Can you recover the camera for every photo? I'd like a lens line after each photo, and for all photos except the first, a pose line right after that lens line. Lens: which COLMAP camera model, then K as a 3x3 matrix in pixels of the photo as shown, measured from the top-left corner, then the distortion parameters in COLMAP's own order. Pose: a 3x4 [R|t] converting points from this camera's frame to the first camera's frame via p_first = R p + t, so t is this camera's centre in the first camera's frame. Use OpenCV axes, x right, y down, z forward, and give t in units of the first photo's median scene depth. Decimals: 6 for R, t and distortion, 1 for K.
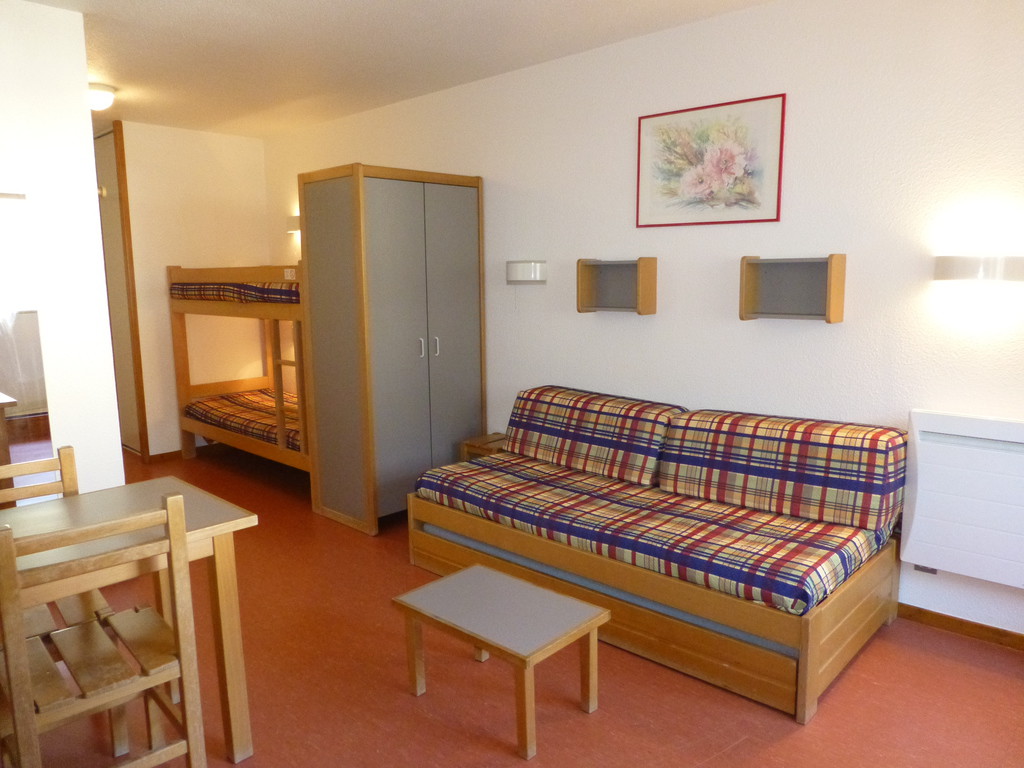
lens RADIAL K [[752.0, 0, 491.0], [0, 752.0, 389.6], [0, 0, 1]] dist [-0.066279, 0.130888]
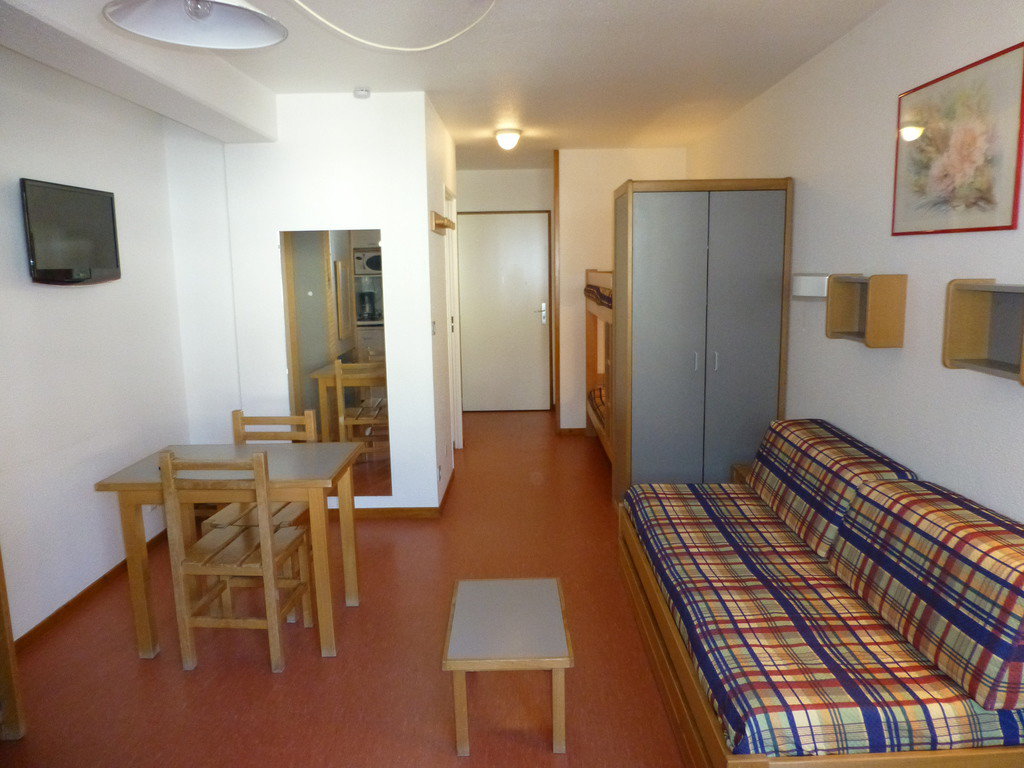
lens RADIAL K [[738.6, 0, 512.0], [0, 738.6, 384.0], [0, 0, 1]] dist [-0.021393, -0.006169]
pose [[0.689824, 0.115280, -0.714740, 0.539813], [-0.103753, 0.992792, 0.059991, -0.074391], [0.716505, 0.032773, 0.696812, 0.202964]]
